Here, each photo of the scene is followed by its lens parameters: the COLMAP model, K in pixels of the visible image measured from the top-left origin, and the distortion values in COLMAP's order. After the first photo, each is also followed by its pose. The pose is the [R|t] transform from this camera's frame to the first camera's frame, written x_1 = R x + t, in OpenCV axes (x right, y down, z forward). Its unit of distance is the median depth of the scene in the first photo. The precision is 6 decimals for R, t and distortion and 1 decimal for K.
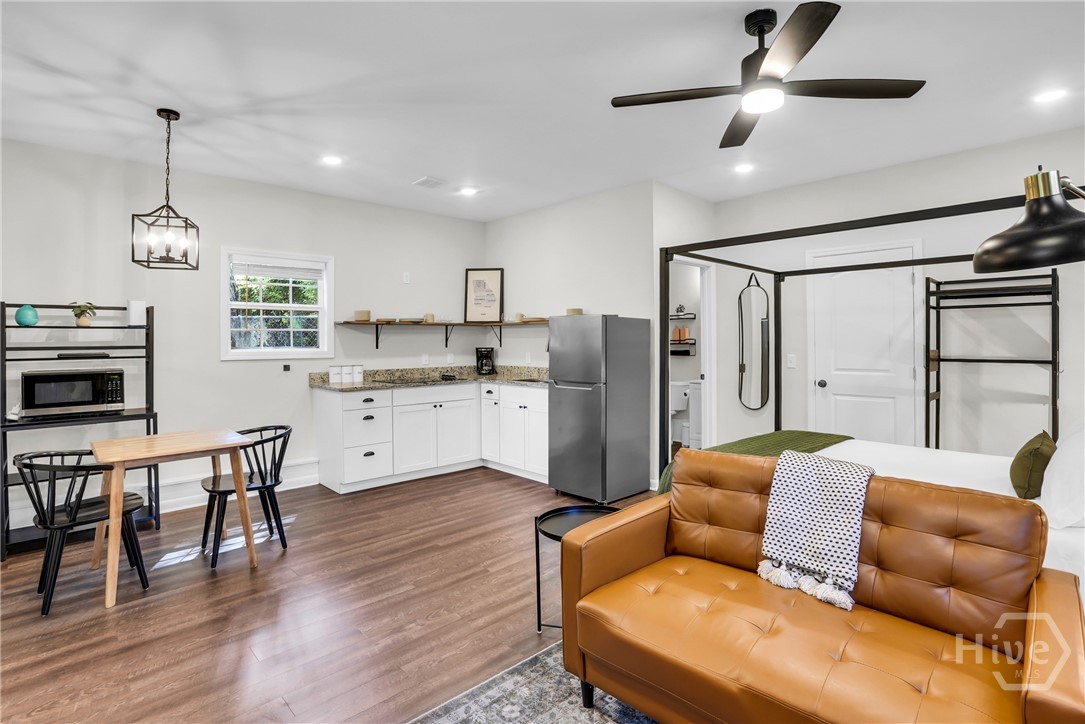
lens RADIAL K [[525.1, 0, 549.2], [0, 525.1, 344.9], [0, 0, 1]] dist [-0.043892, 0.013093]
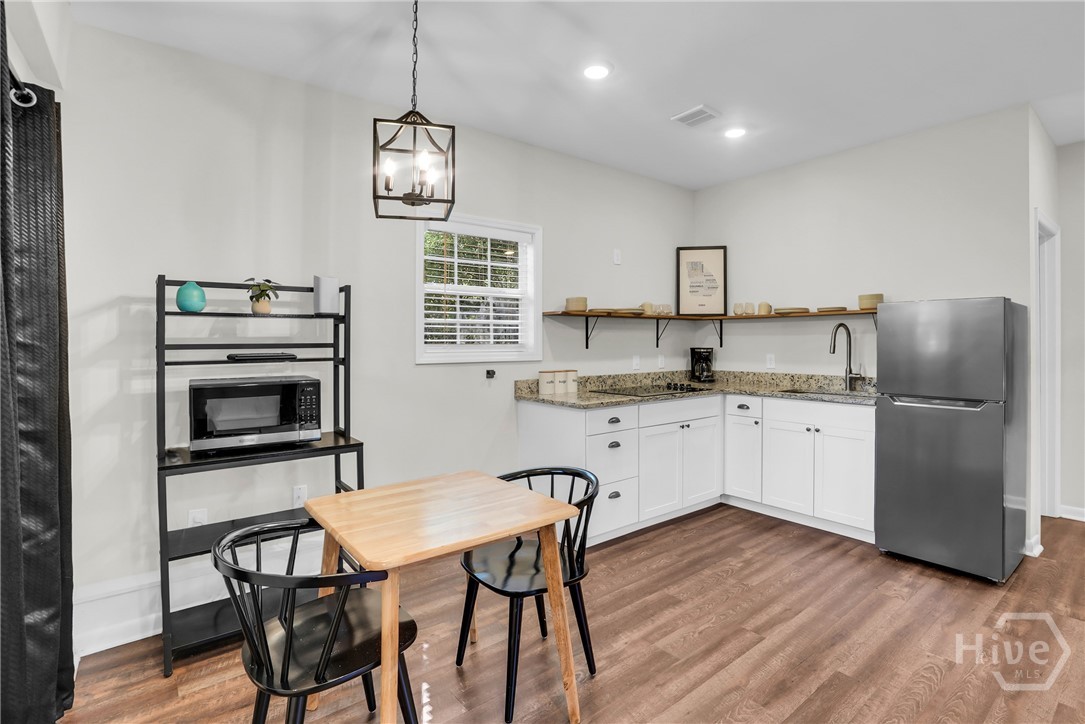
lens RADIAL K [[525.1, 0, 558.6], [0, 525.1, 348.6], [0, 0, 1]] dist [-0.043892, 0.013093]
pose [[0.994889, 0.002832, -0.100937, -0.359512], [-0.002323, 0.999984, 0.005162, 0.004087], [0.100950, -0.004901, 0.994879, 0.281687]]
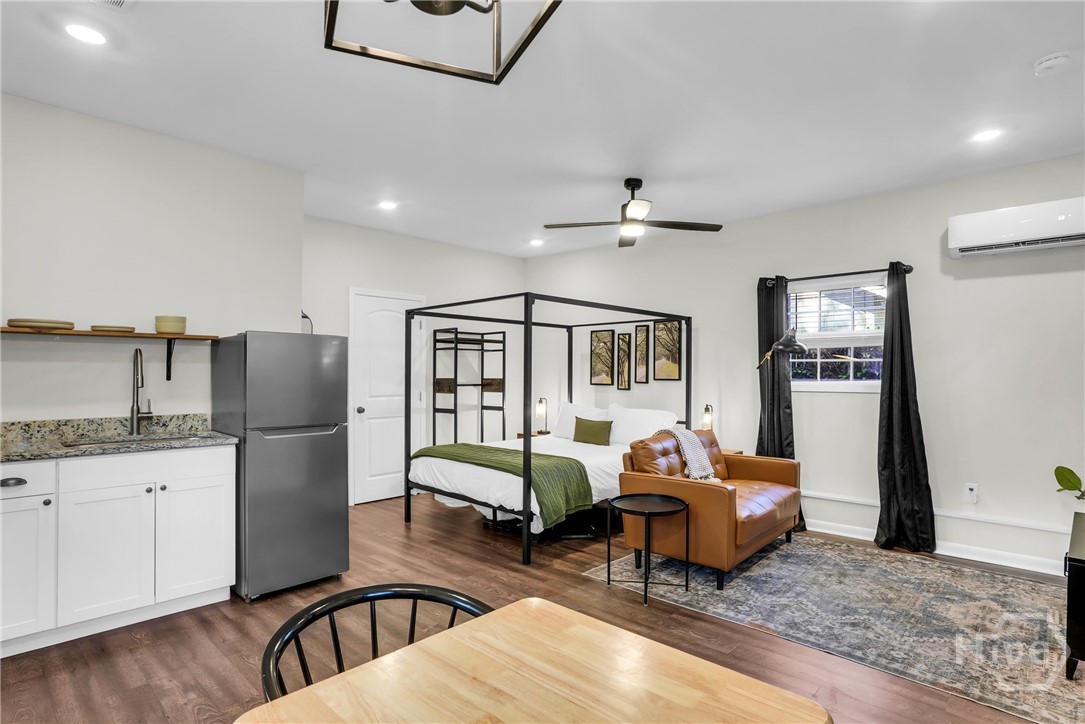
lens RADIAL K [[565.1, 0, 547.0], [0, 565.1, 372.0], [0, 0, 1]] dist [-0.019340, 0.006114]
pose [[-0.044286, 0.002399, 0.999016, -0.717516], [0.004652, 0.999987, -0.002195, -0.000231], [-0.999008, 0.004550, -0.044297, 0.685734]]
